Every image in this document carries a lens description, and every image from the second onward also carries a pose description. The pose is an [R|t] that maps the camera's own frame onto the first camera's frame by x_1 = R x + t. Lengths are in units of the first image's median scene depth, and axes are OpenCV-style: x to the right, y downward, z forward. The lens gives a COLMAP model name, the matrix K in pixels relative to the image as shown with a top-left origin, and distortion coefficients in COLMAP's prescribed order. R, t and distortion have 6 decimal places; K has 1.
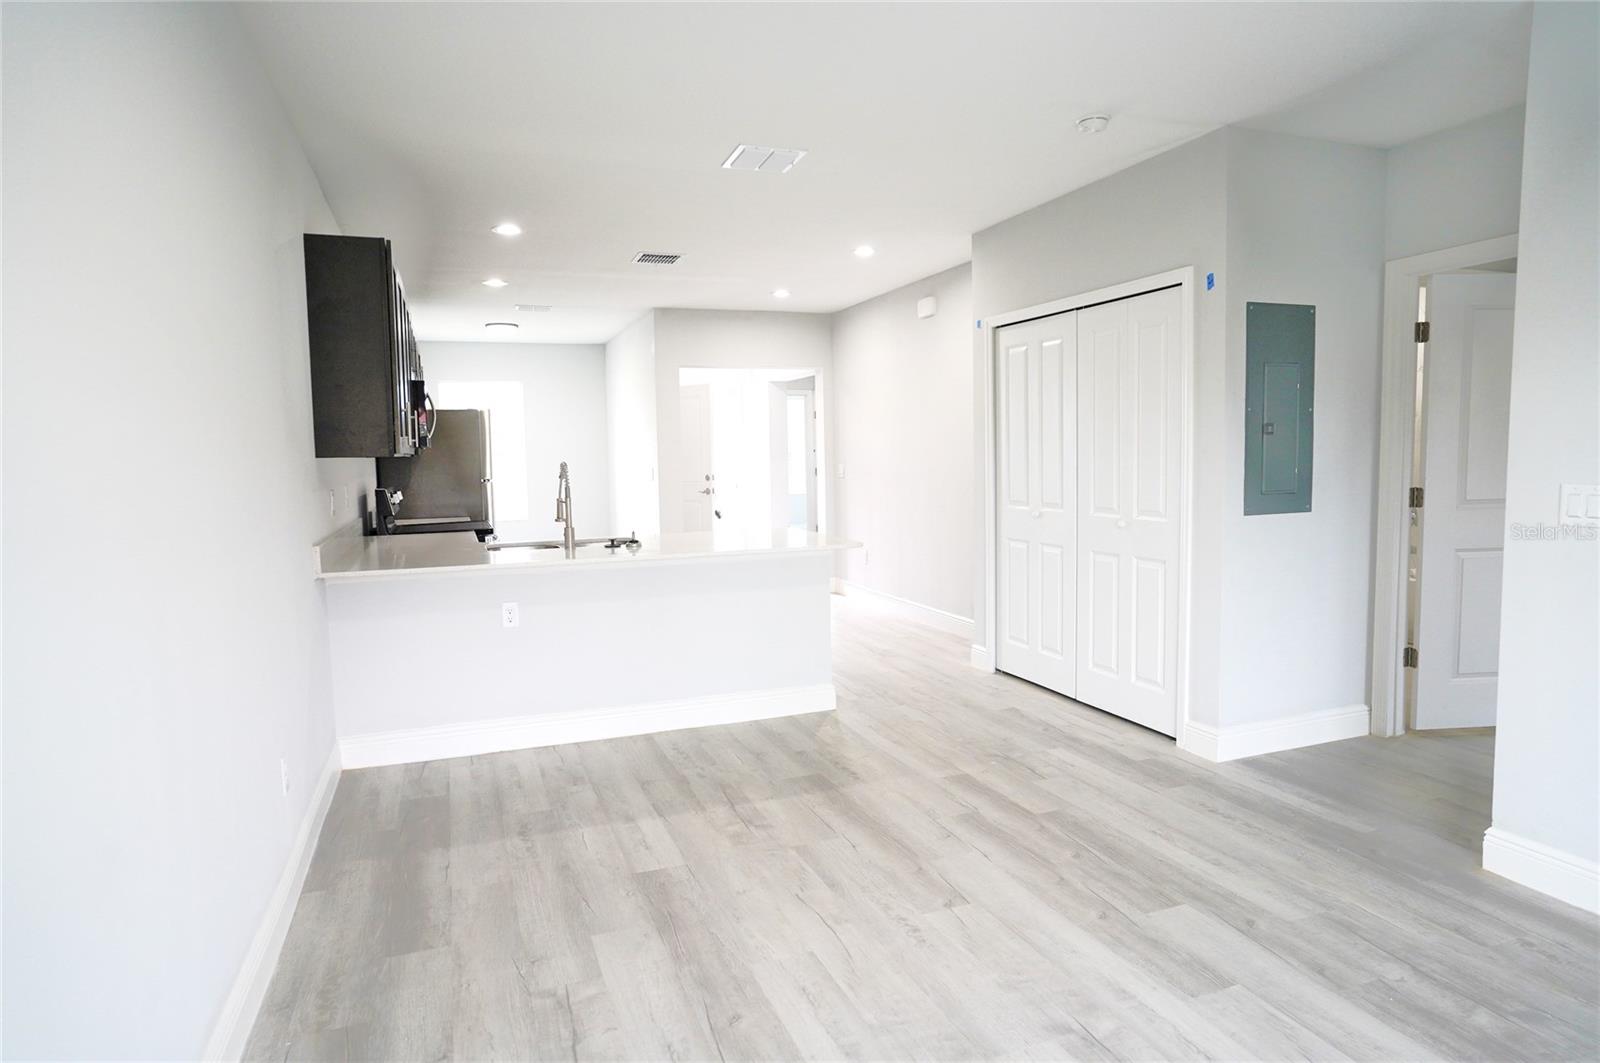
lens RADIAL K [[924.5, 0, 797.8], [0, 924.5, 521.5], [0, 0, 1]] dist [-0.066035, 0.060980]
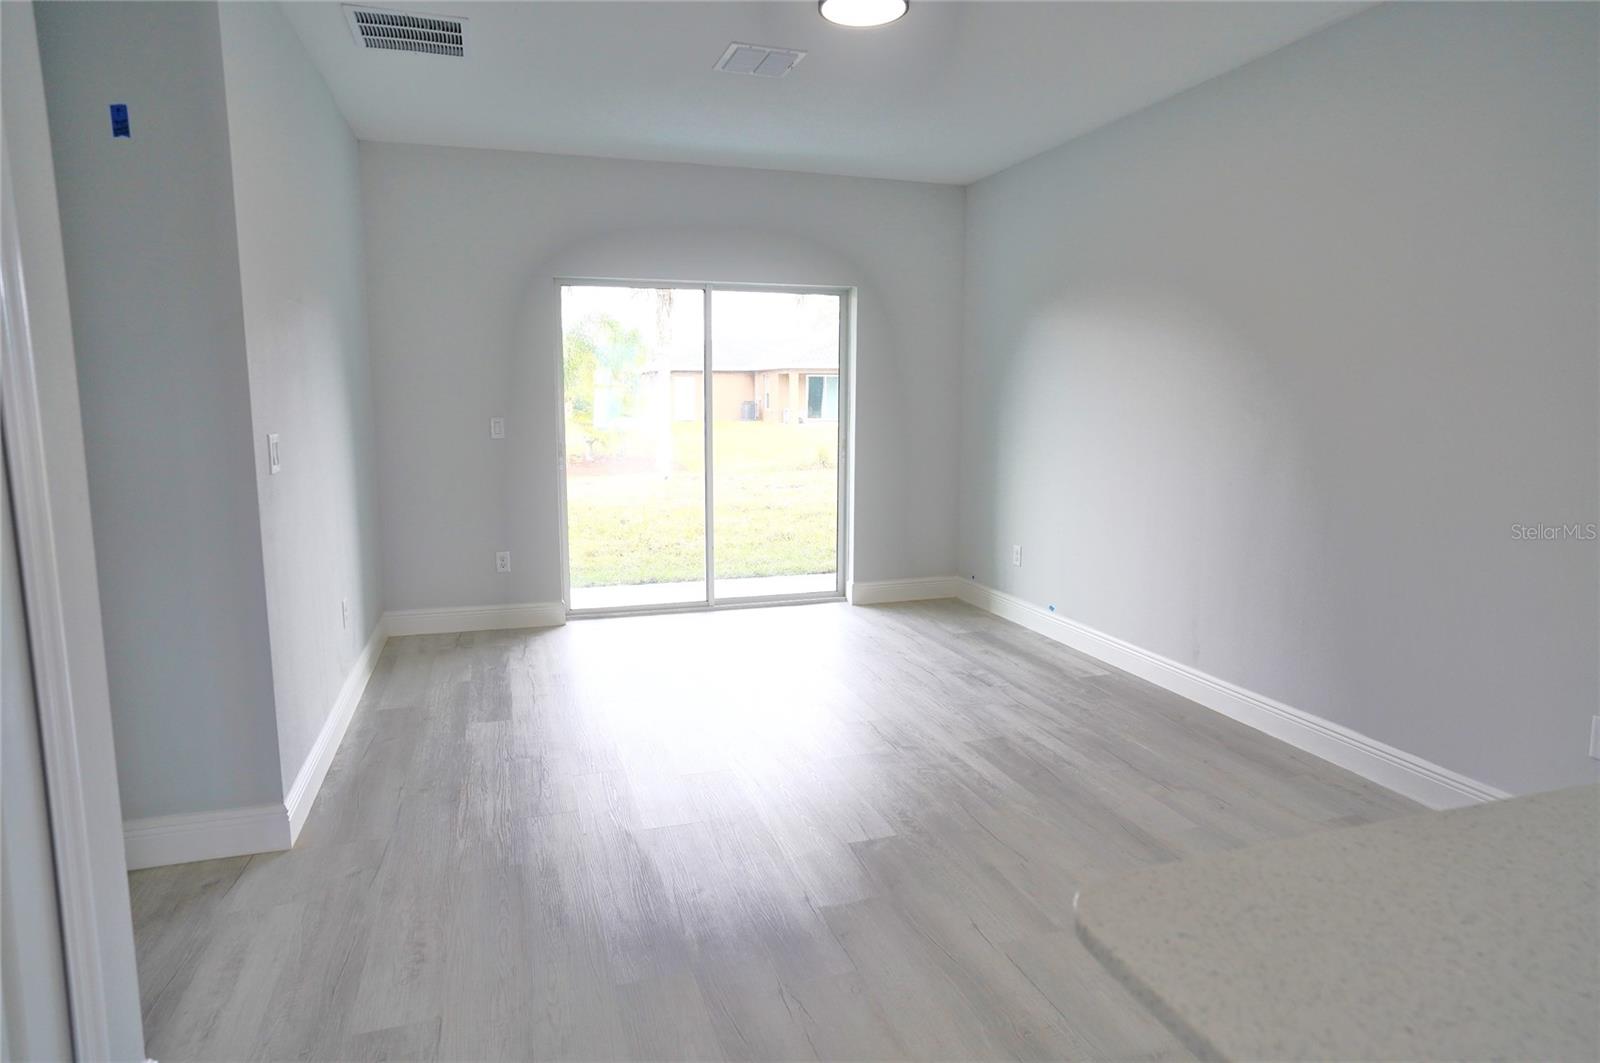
lens RADIAL K [[924.5, 0, 797.8], [0, 924.5, 521.5], [0, 0, 1]] dist [-0.066035, 0.060980]
pose [[-0.998557, 0.011308, 0.052496, 0.212140], [0.022186, 0.977115, 0.211552, -0.163332], [-0.048903, 0.212411, -0.975956, 2.175911]]
